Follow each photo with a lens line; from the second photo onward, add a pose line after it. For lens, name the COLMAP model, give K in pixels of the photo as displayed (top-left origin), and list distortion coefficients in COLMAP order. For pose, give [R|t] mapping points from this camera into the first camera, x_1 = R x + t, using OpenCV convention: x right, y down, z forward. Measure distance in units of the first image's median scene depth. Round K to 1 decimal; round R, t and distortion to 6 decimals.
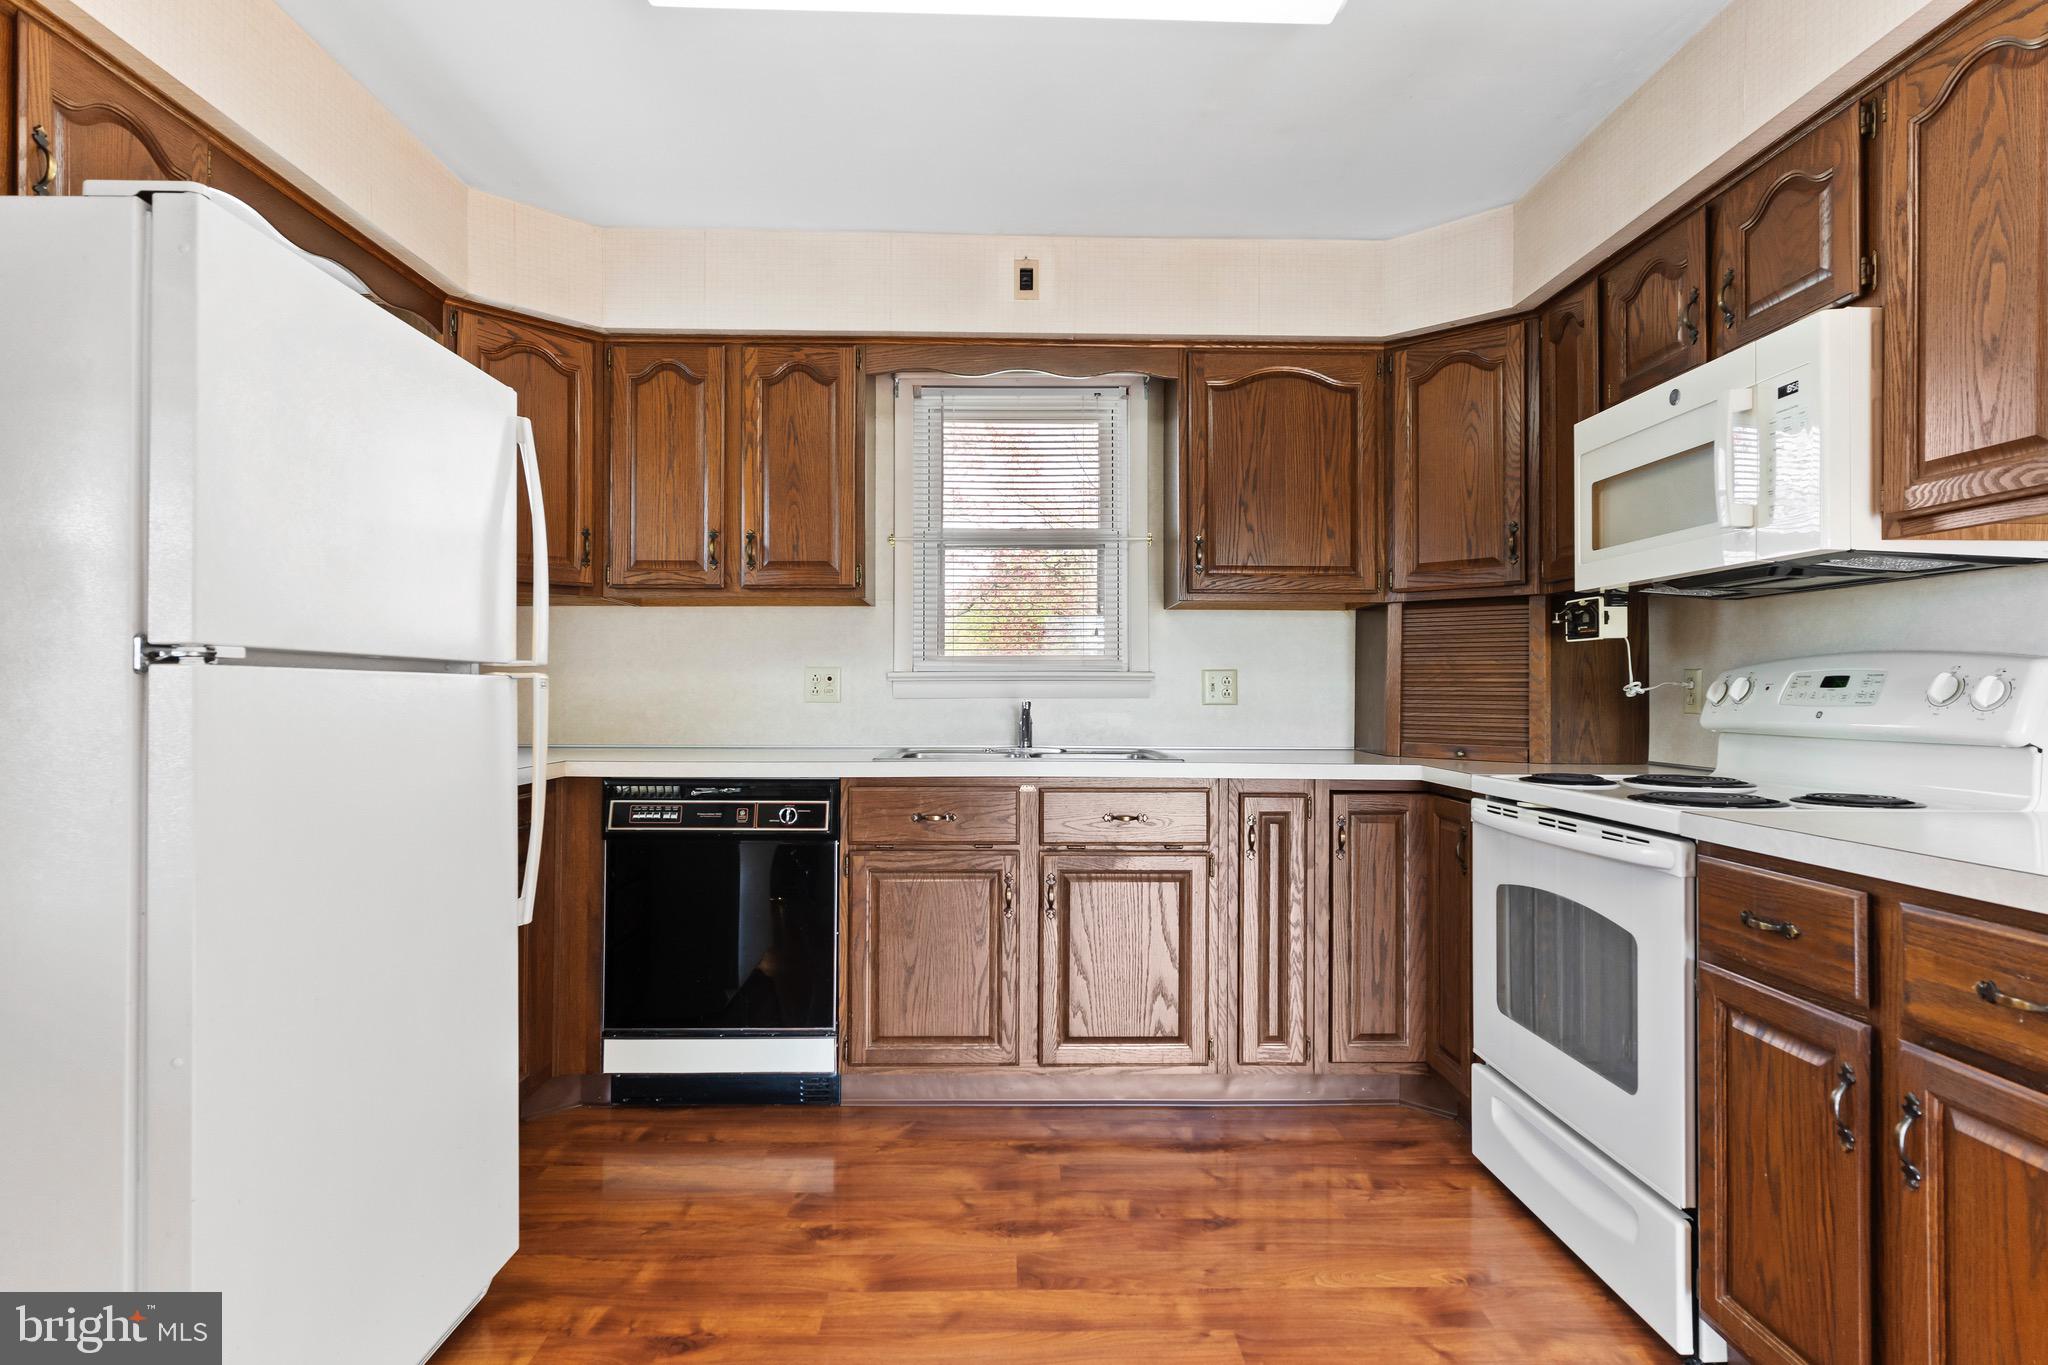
lens RADIAL K [[1058.3, 0, 1054.1], [0, 1058.3, 690.2], [0, 0, 1]] dist [-0.003197, 0.001016]
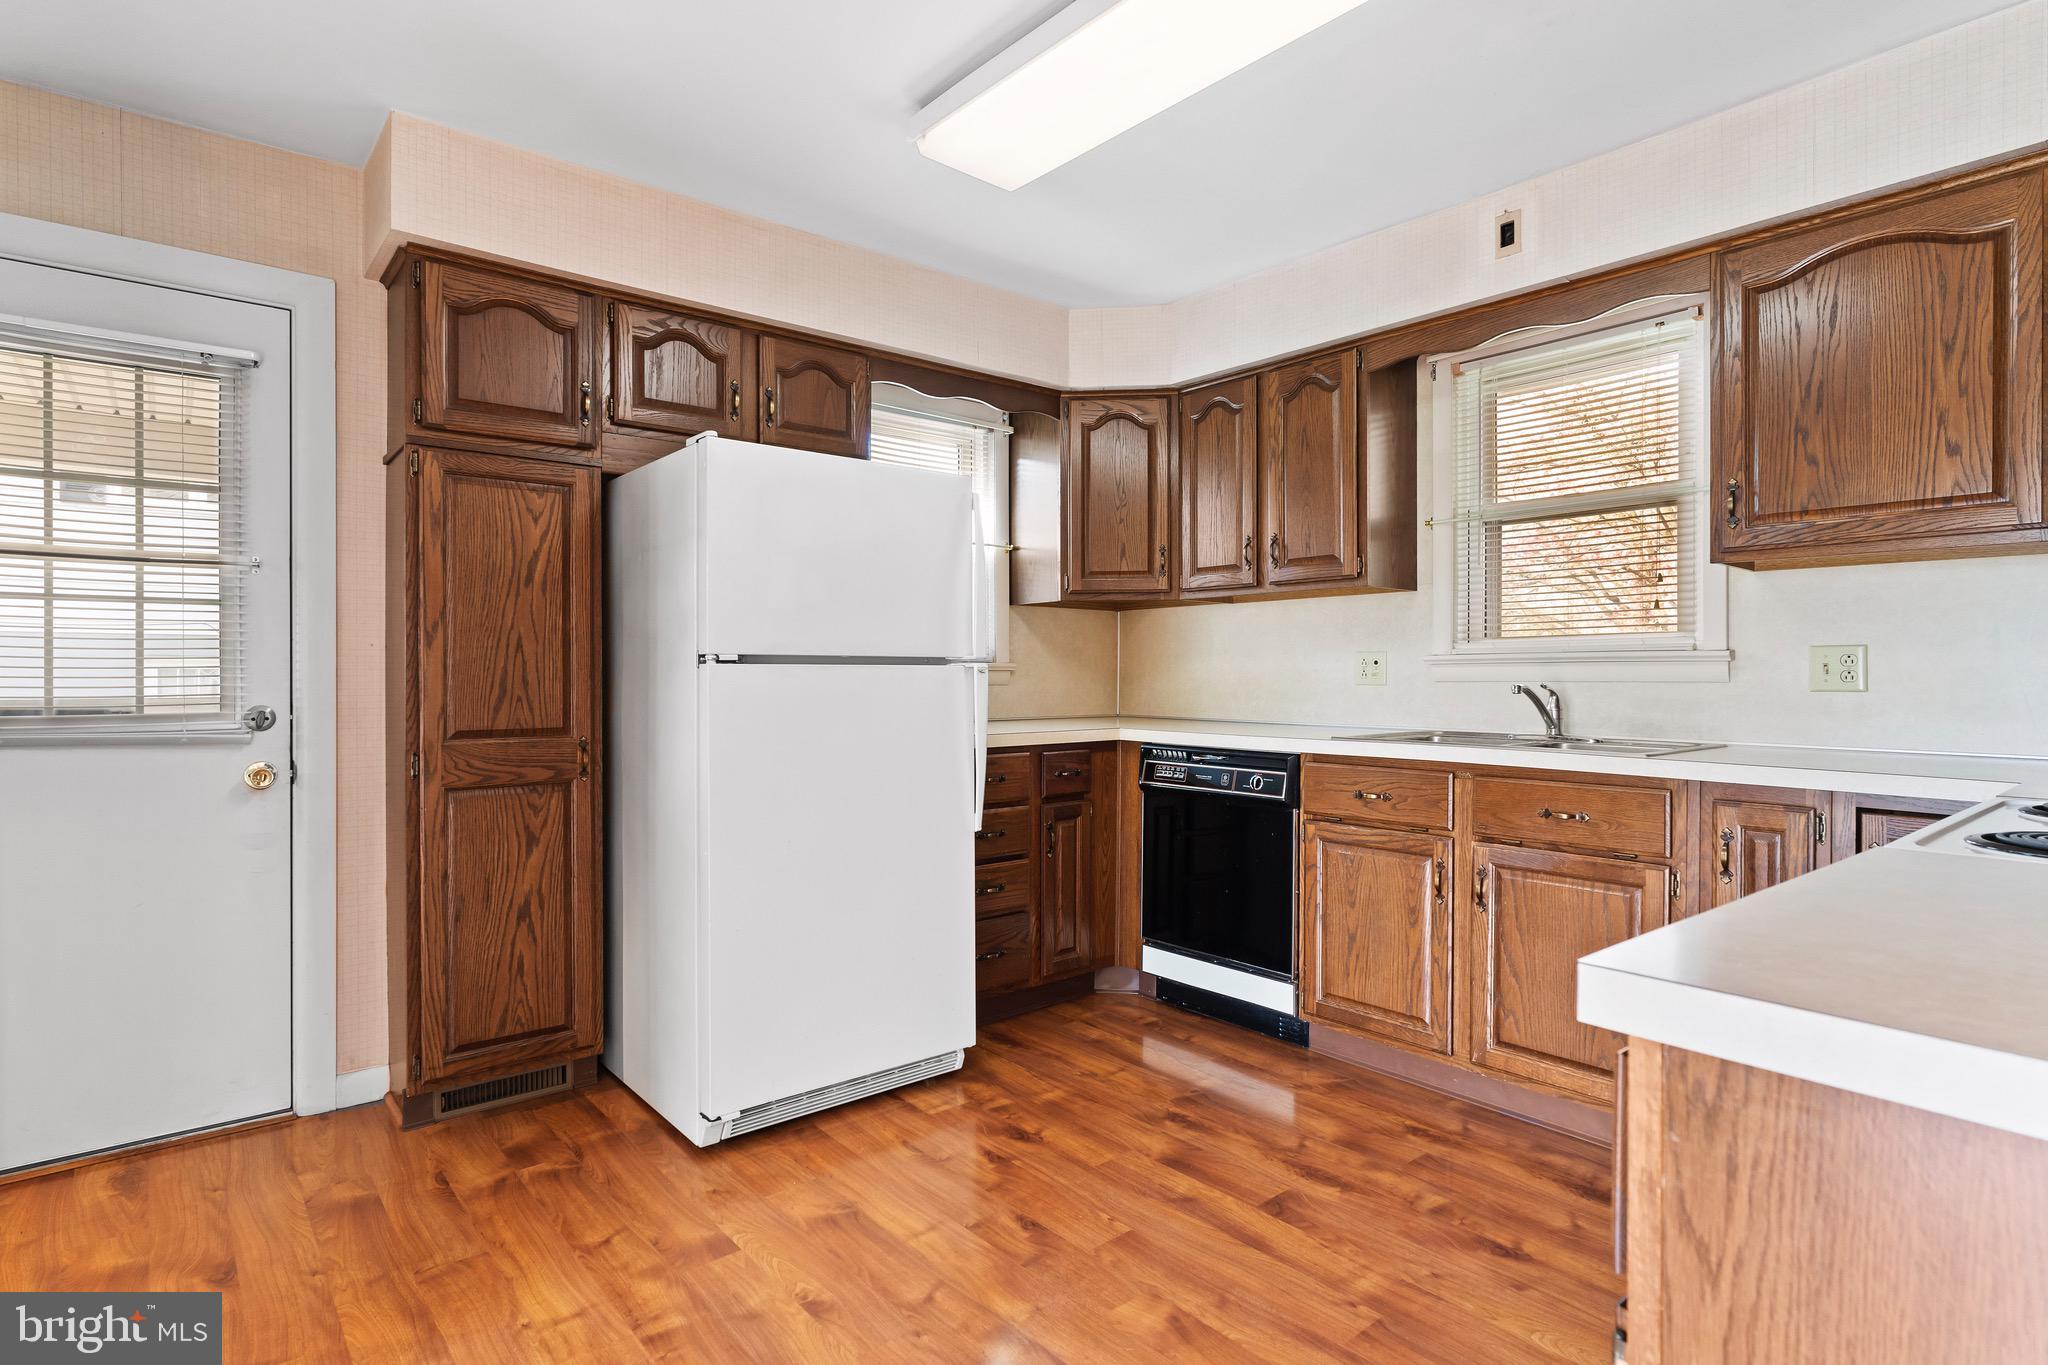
lens RADIAL K [[1088.1, 0, 1028.7], [0, 1088.1, 689.9], [0, 0, 1]] dist [0.001886, 0.001607]
pose [[0.614162, 0.009897, -0.789118, 0.523686], [0.003413, 0.999879, 0.015197, -0.001586], [0.789172, -0.012026, 0.614054, 0.075935]]
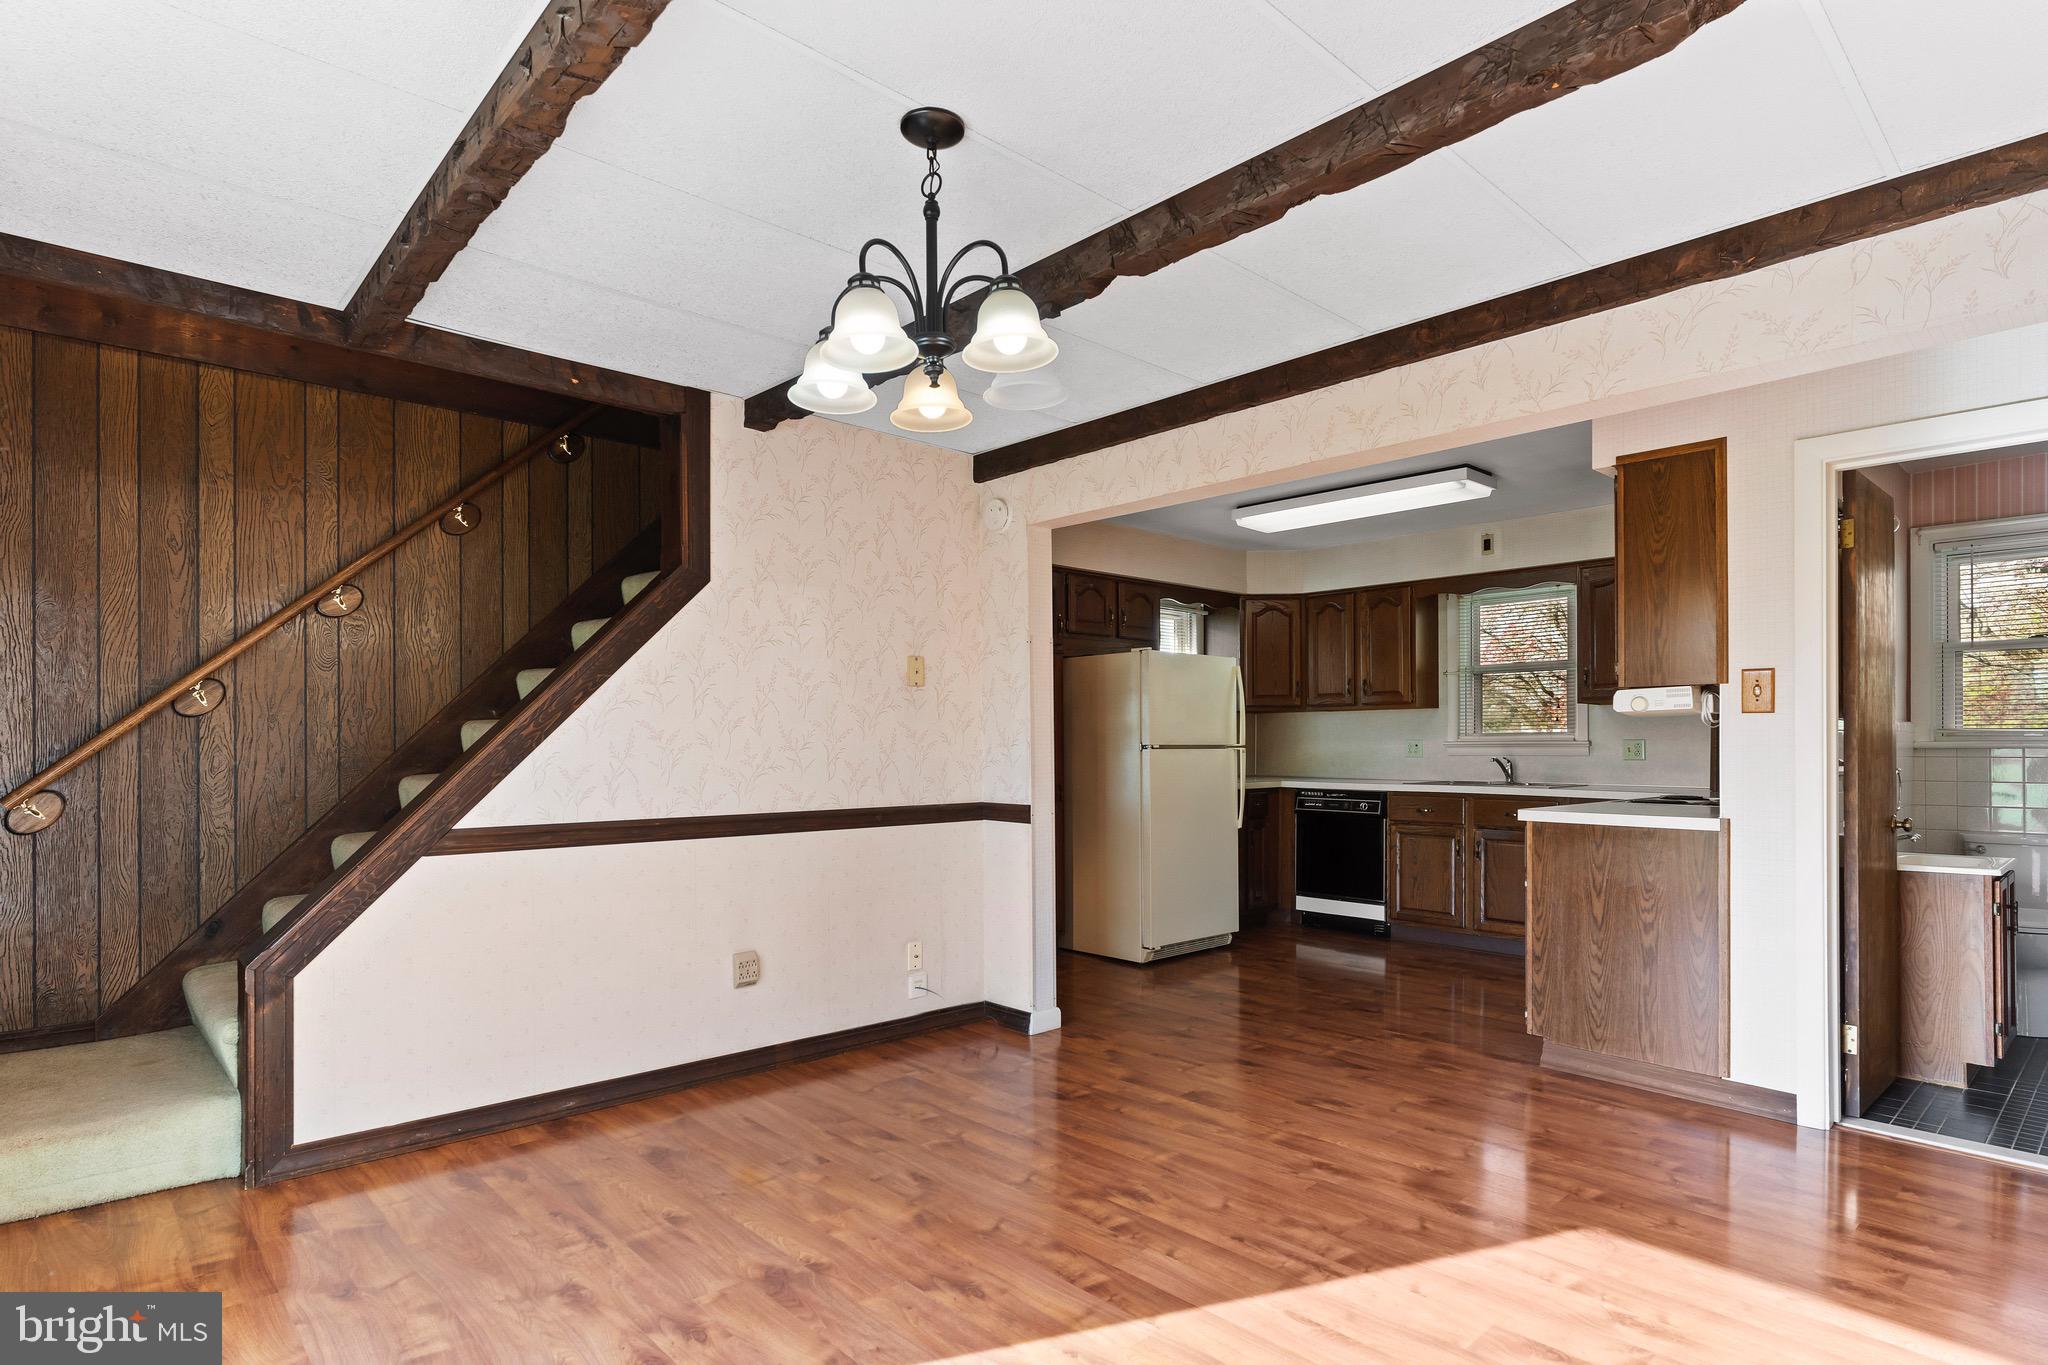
lens RADIAL K [[1124.8, 0, 1023.3], [0, 1124.8, 748.6], [0, 0, 1]] dist [0.000678, 0.000403]
pose [[0.650545, 0.000200, -0.759468, 1.108270], [0.005389, 0.999974, 0.004880, -0.023011], [0.759449, -0.007268, 0.650526, -1.134740]]
